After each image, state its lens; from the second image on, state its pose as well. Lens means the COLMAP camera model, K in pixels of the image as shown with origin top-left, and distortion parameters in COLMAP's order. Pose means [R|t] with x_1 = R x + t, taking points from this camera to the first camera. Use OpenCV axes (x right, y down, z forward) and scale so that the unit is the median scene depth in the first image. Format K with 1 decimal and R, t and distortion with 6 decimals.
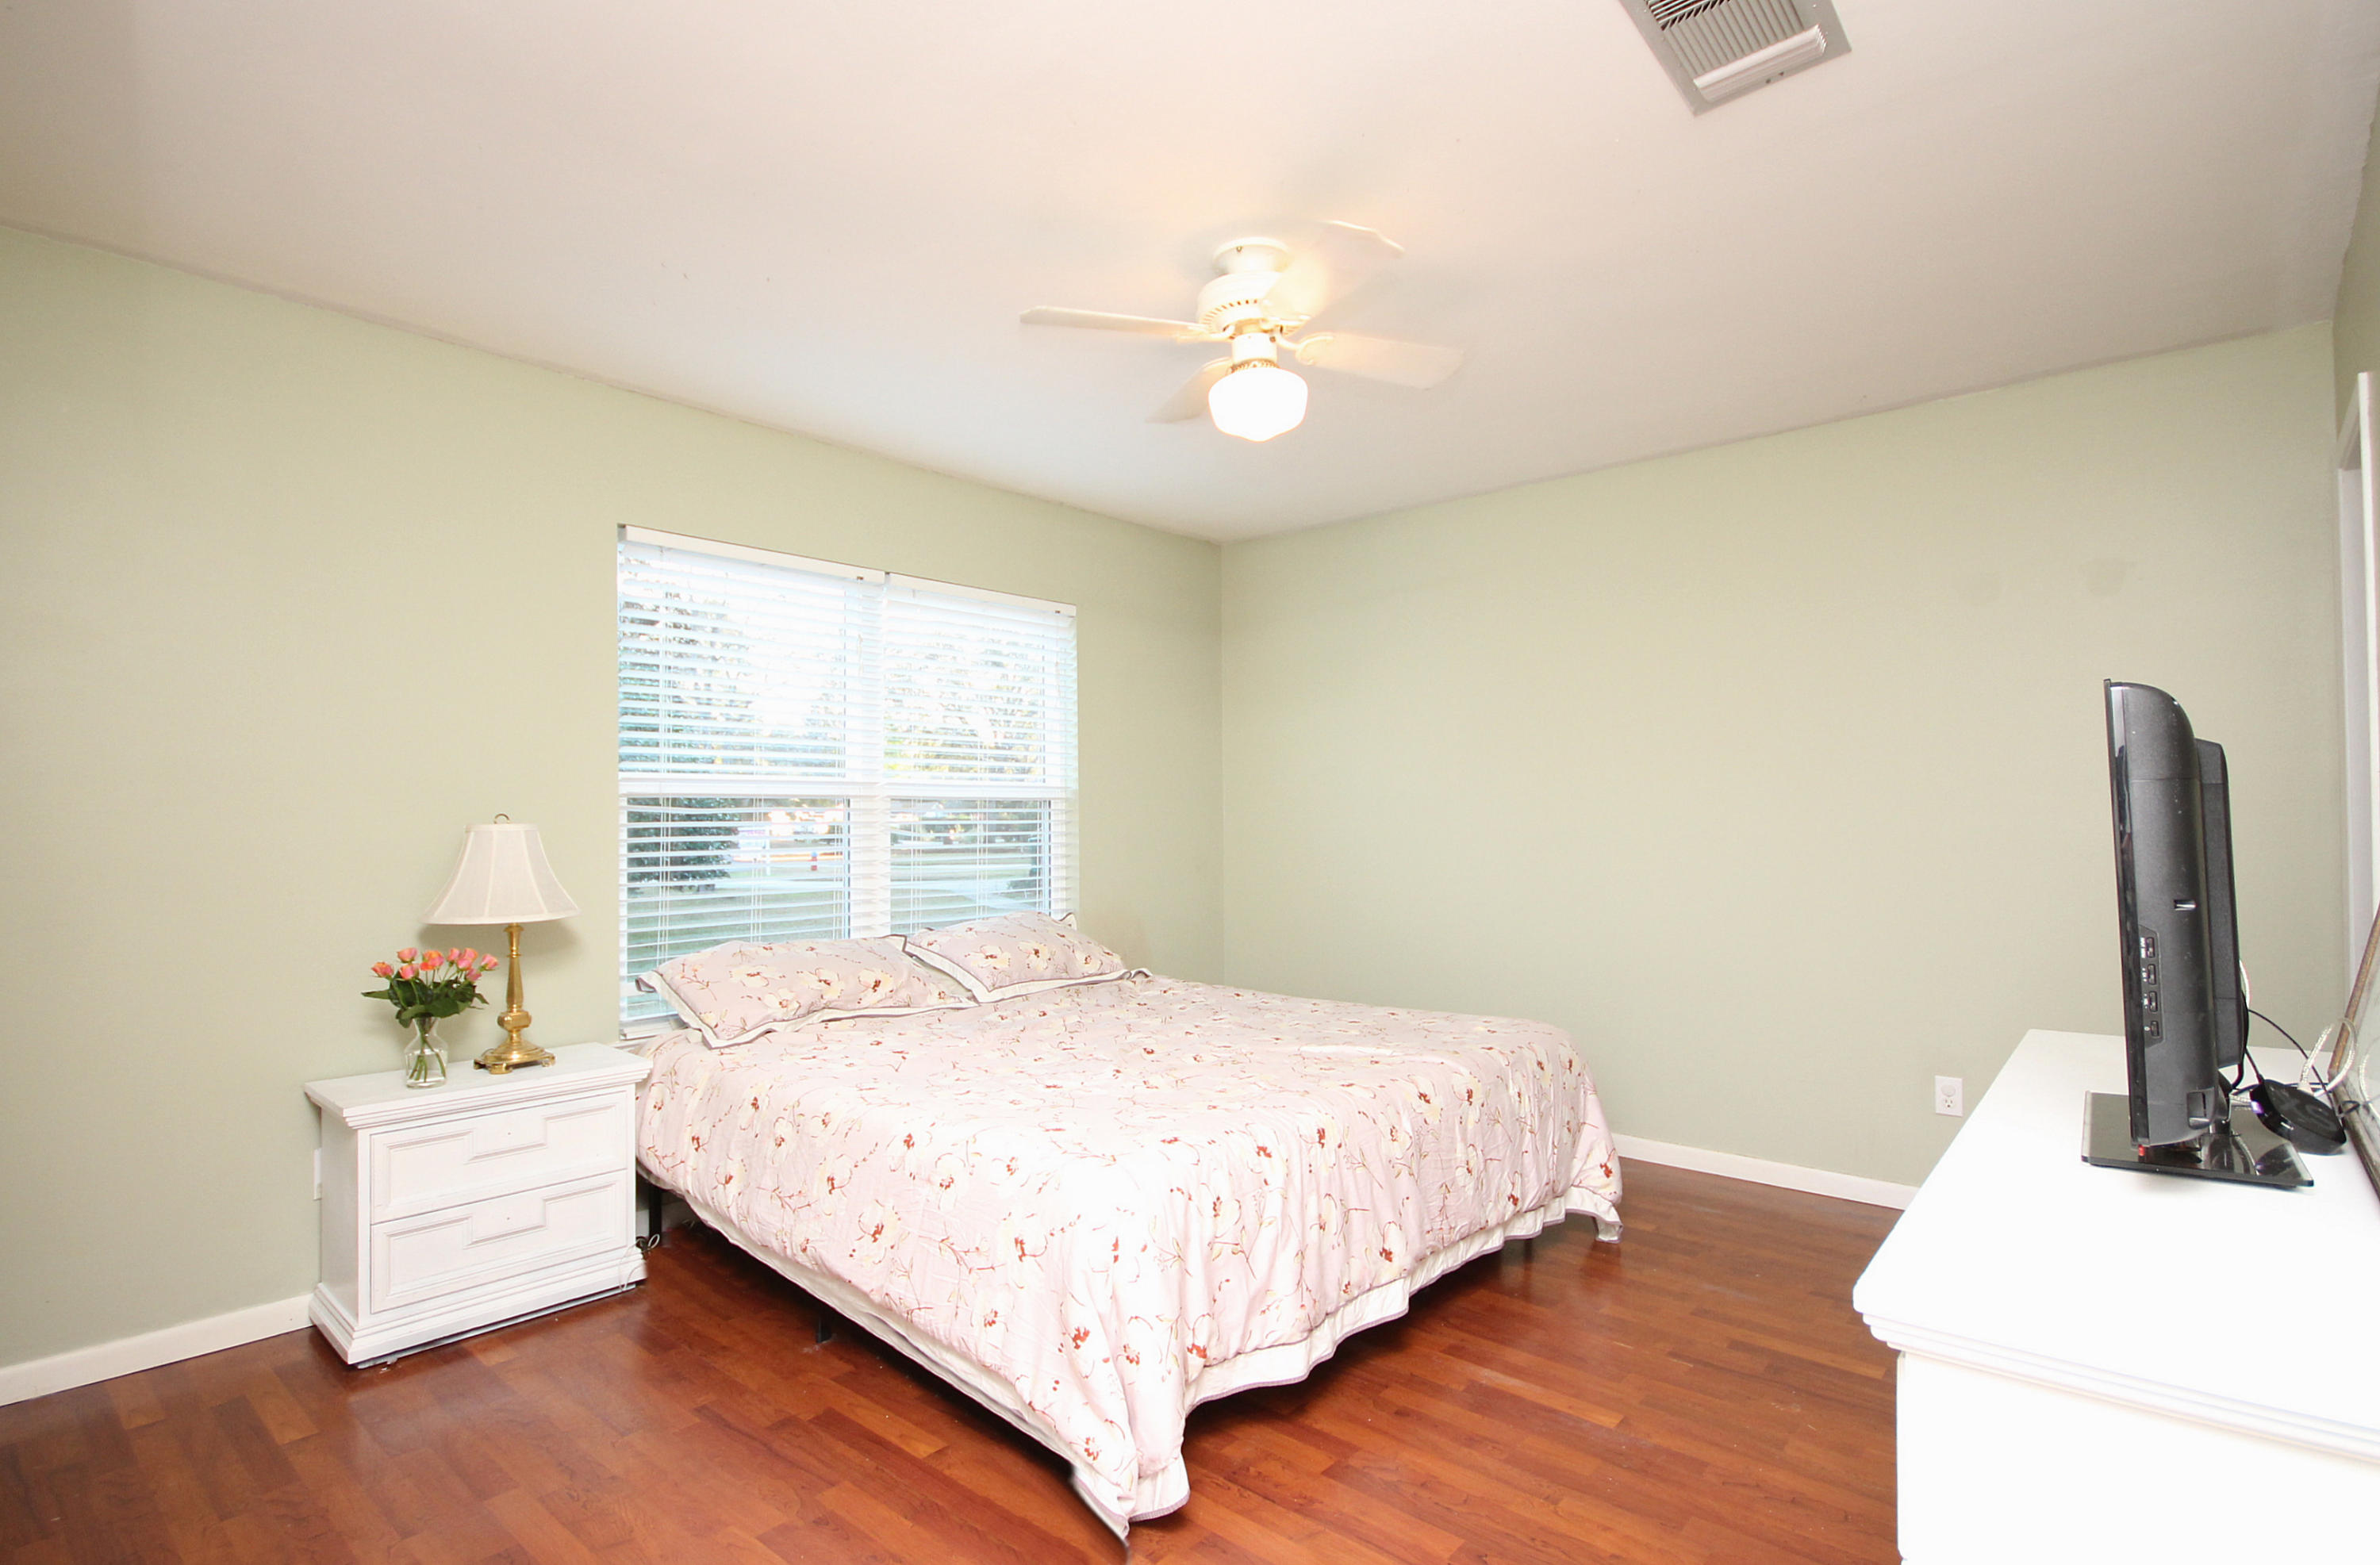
lens RADIAL K [[1145.9, 0, 1190.0], [0, 1145.9, 782.5], [0, 0, 1]] dist [-0.001447, -0.000069]
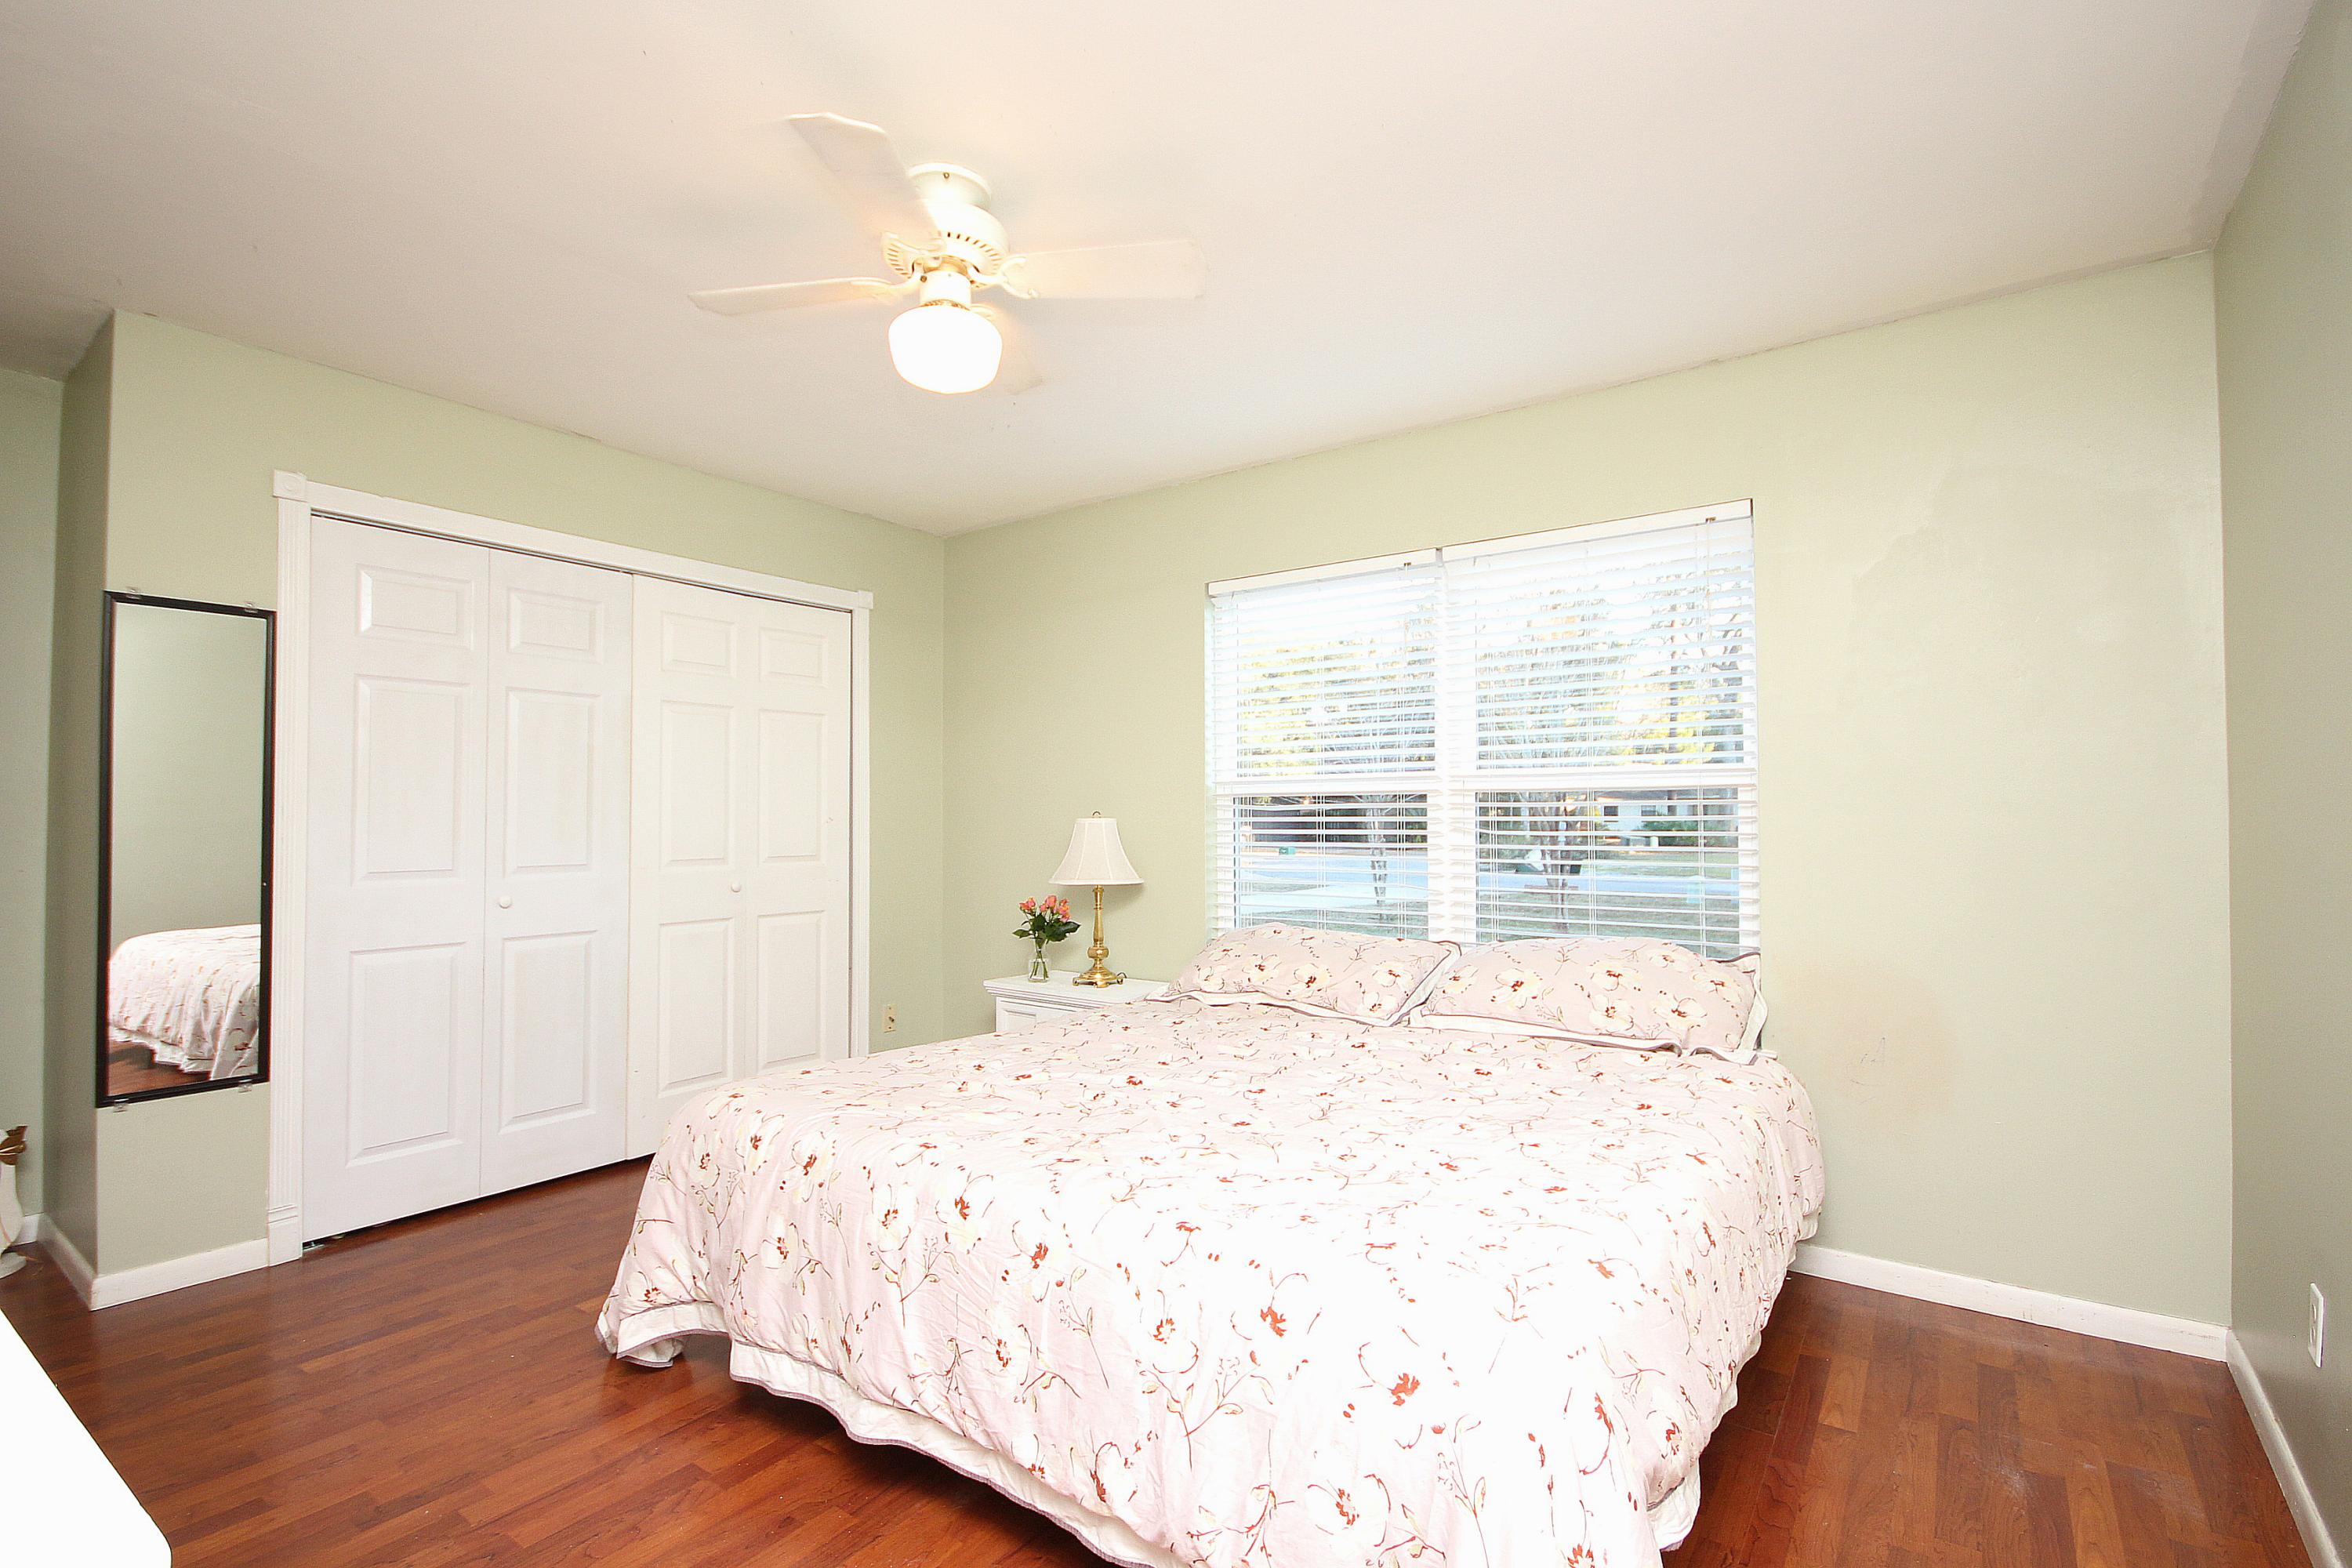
lens RADIAL K [[1084.2, 0, 1178.4], [0, 1084.2, 774.3], [0, 0, 1]] dist [0.001499, -0.000211]
pose [[0.110299, -0.029410, -0.993463, 0.810340], [0.033867, 0.999093, -0.025816, 0.020141], [0.993321, -0.030798, 0.111195, 0.953206]]
